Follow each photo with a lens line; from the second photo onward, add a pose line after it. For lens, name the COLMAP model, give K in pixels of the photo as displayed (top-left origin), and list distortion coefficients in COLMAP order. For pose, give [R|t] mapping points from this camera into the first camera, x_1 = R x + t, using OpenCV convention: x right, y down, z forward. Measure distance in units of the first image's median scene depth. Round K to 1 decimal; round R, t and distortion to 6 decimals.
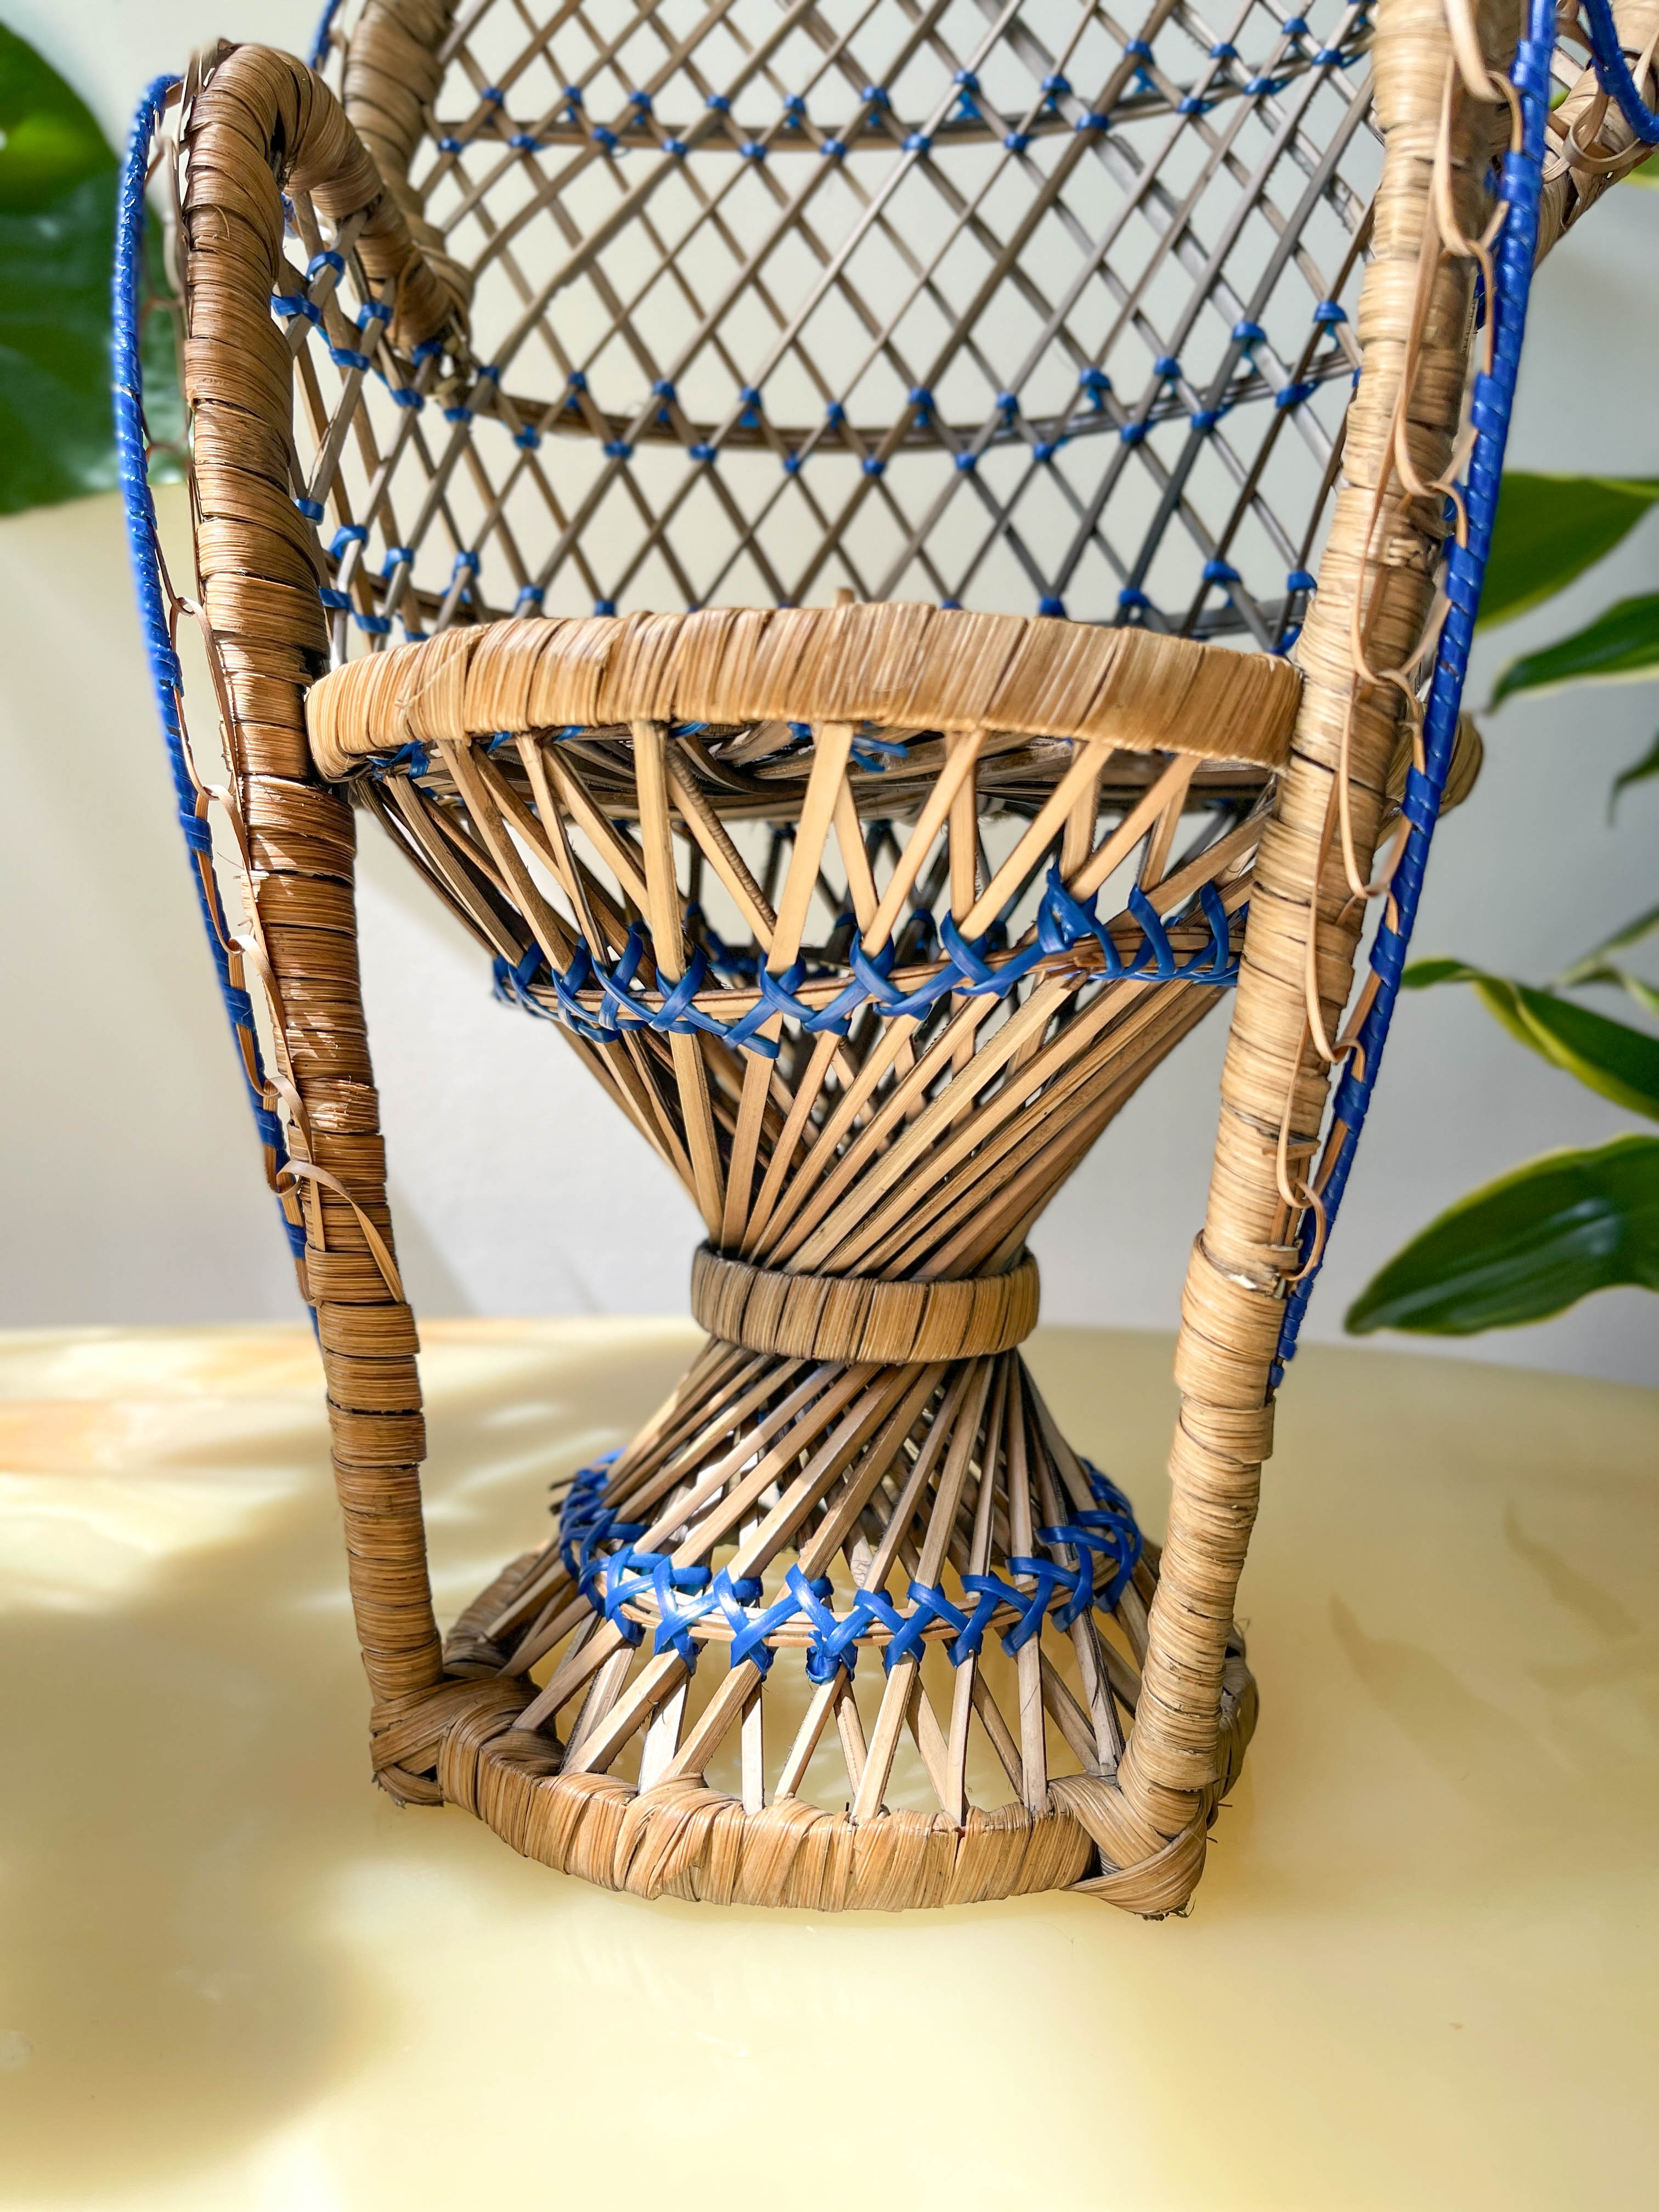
lens RADIAL K [[1681.5, 0, 840.0], [0, 1681.5, 1117.3], [0, 0, 1]] dist [0.019247, -0.041576]
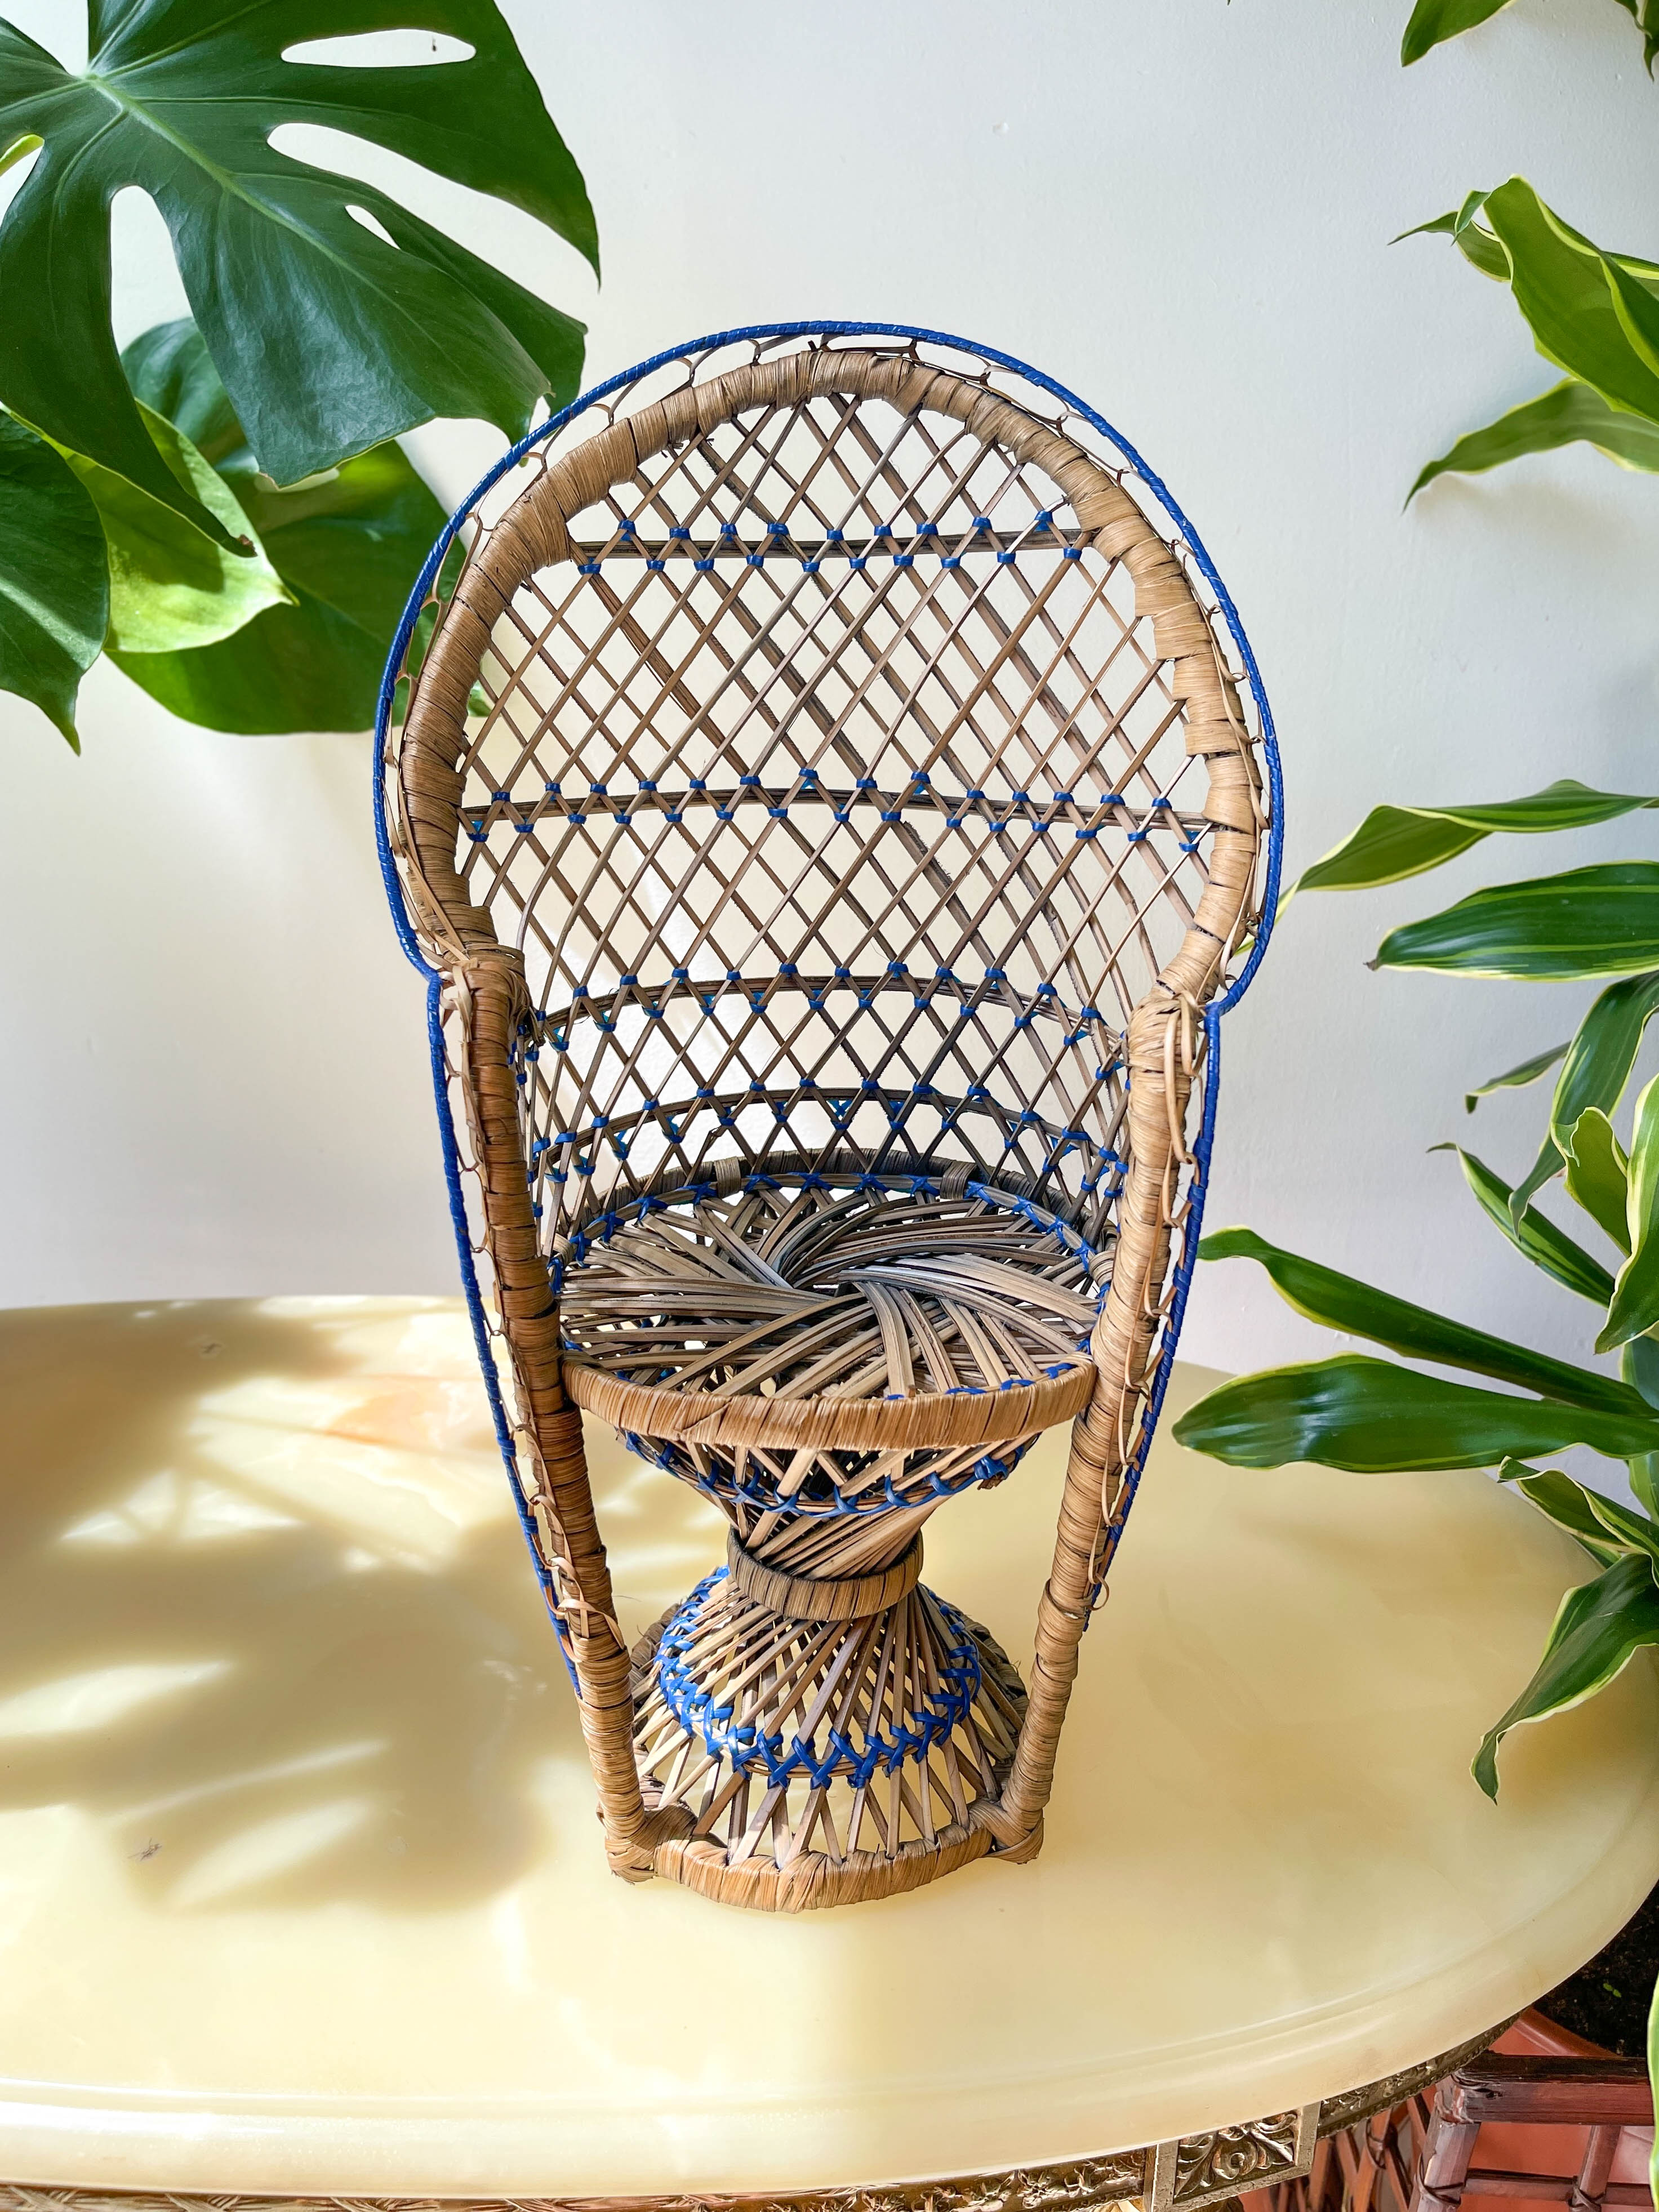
lens RADIAL K [[1681.6, 0, 846.4], [0, 1681.6, 1065.3], [0, 0, 1]] dist [0.019247, -0.041576]
pose [[0.949607, -0.104386, 0.295552, -0.394019], [0.044662, 0.978357, 0.202048, -0.682669], [-0.310246, -0.178666, 0.933716, -0.532875]]
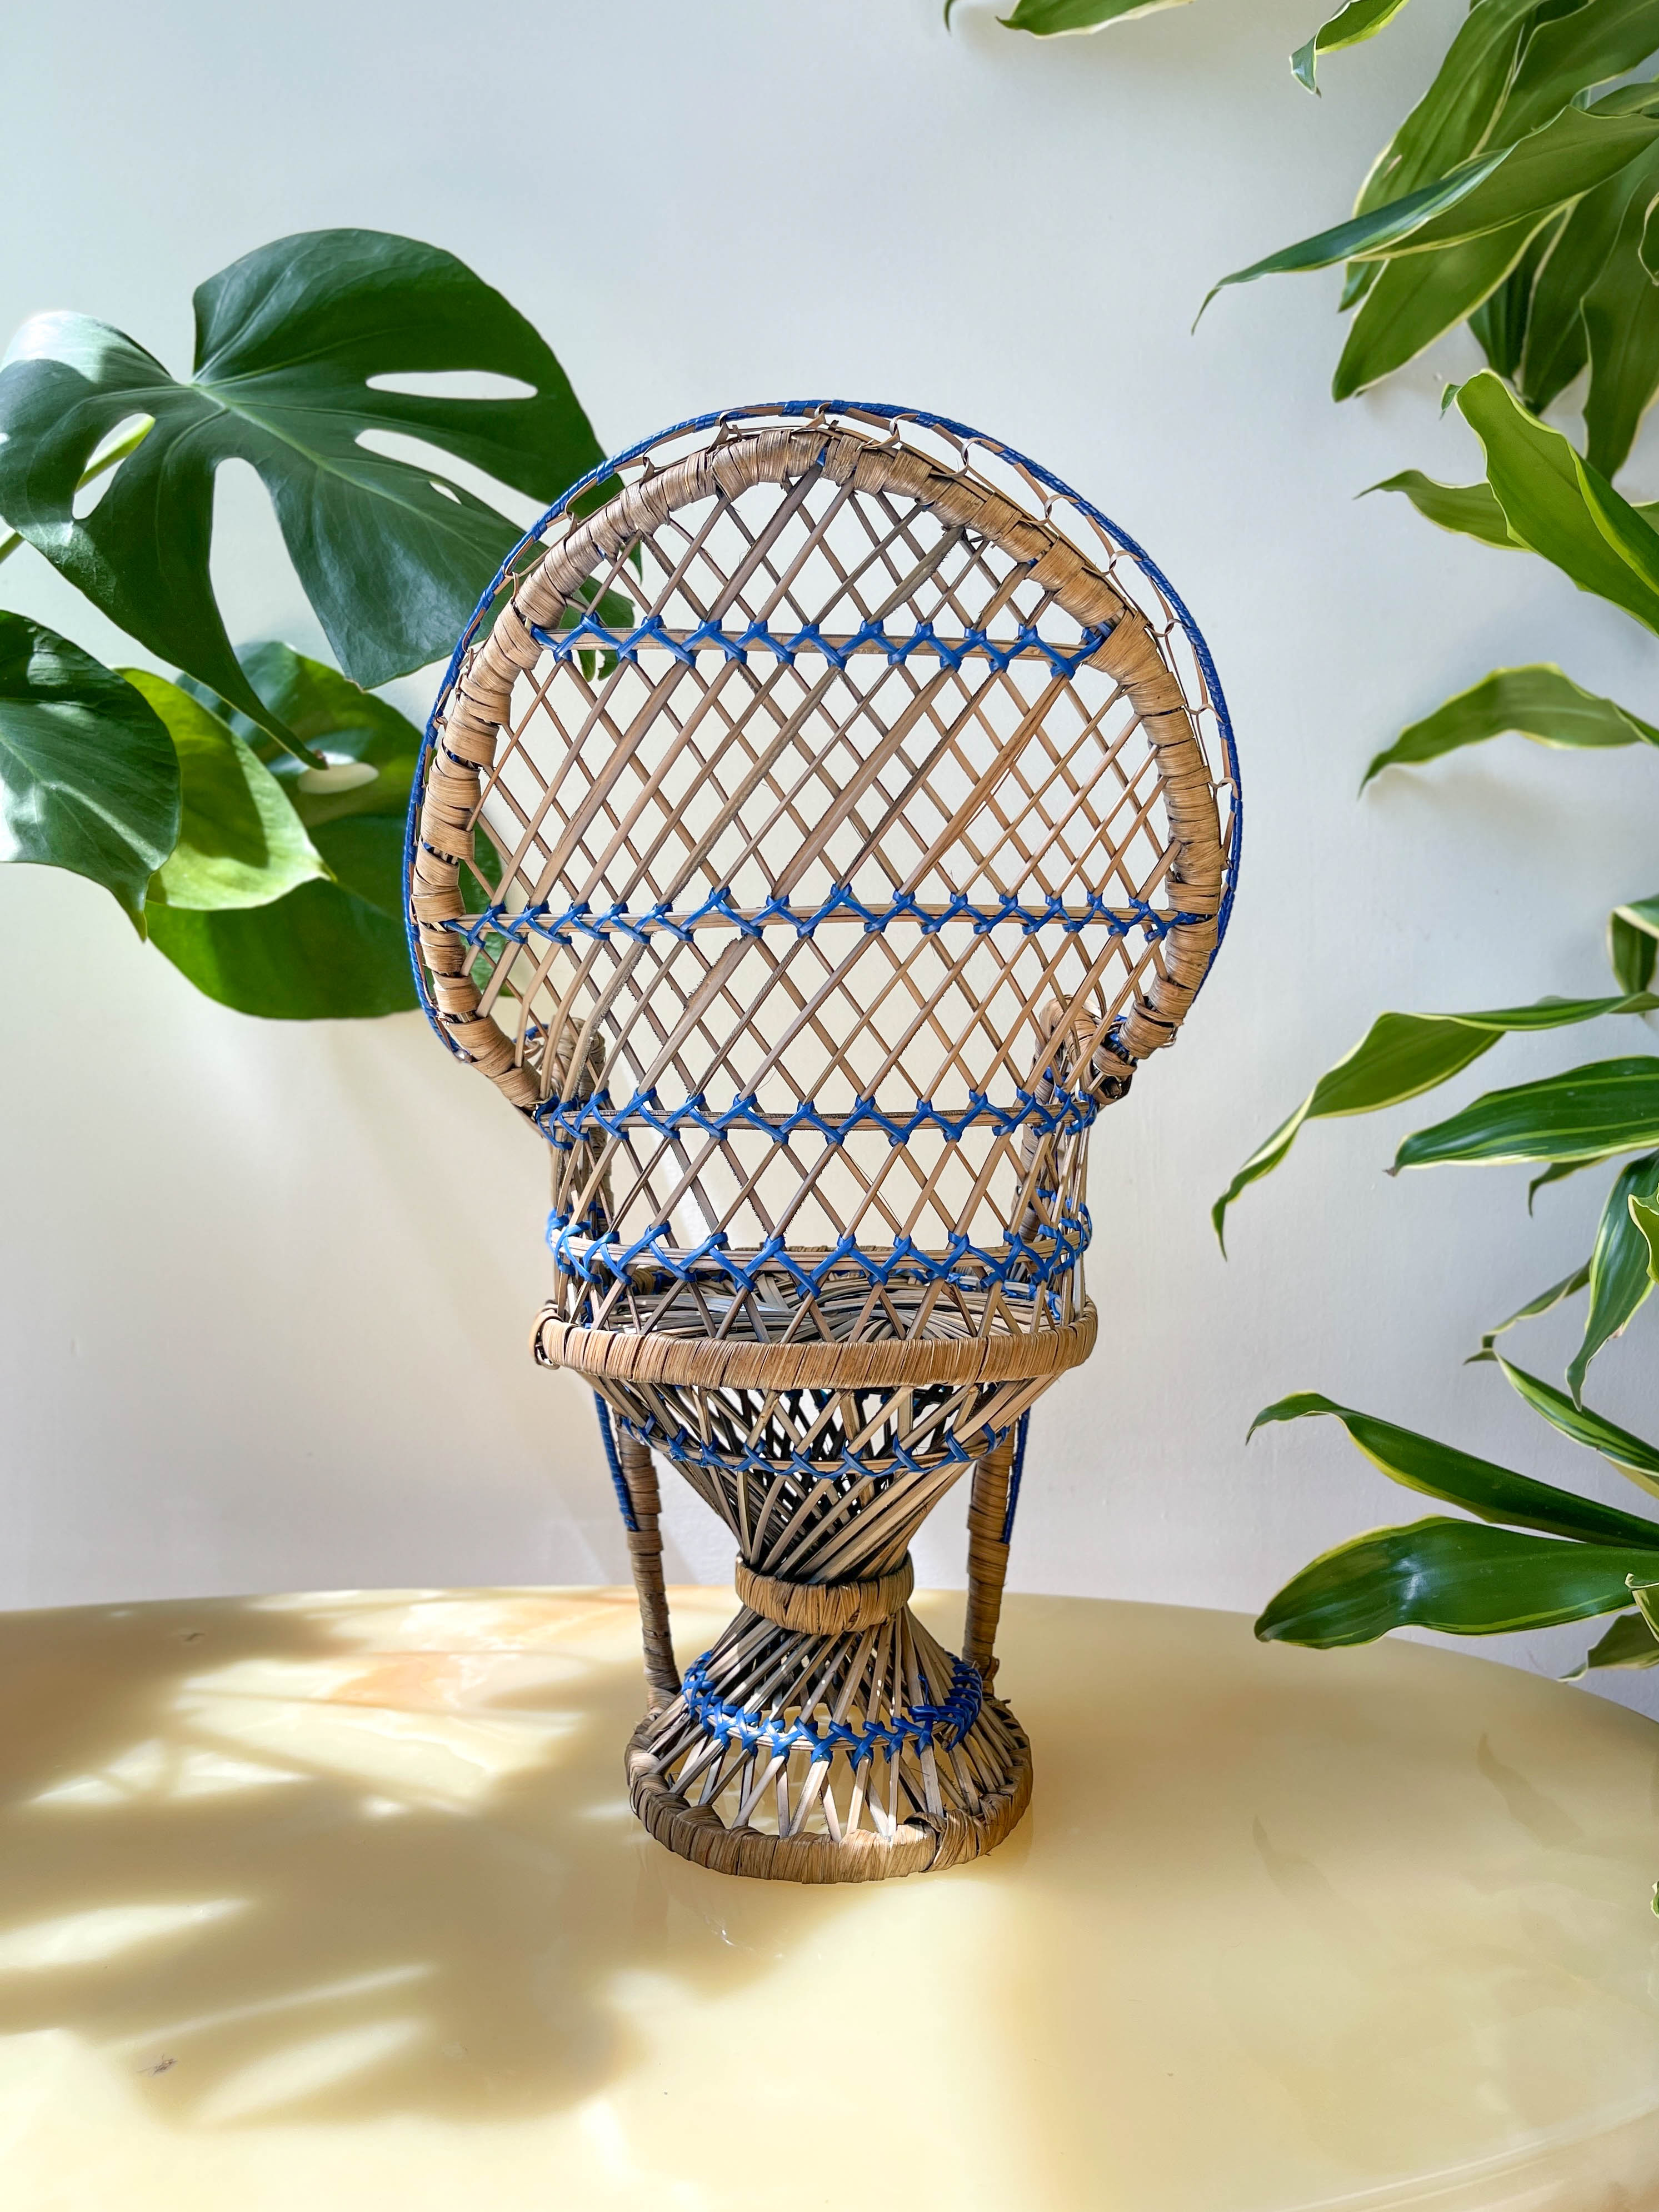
lens RADIAL K [[1681.4, 0, 844.1], [0, 1681.4, 1117.1], [0, 0, 1]] dist [0.019247, -0.041576]
pose [[0.930535, -0.035228, 0.364504, -0.575768], [0.066988, 0.994942, -0.074855, -0.295554], [-0.360023, 0.094073, 0.928189, -0.498050]]
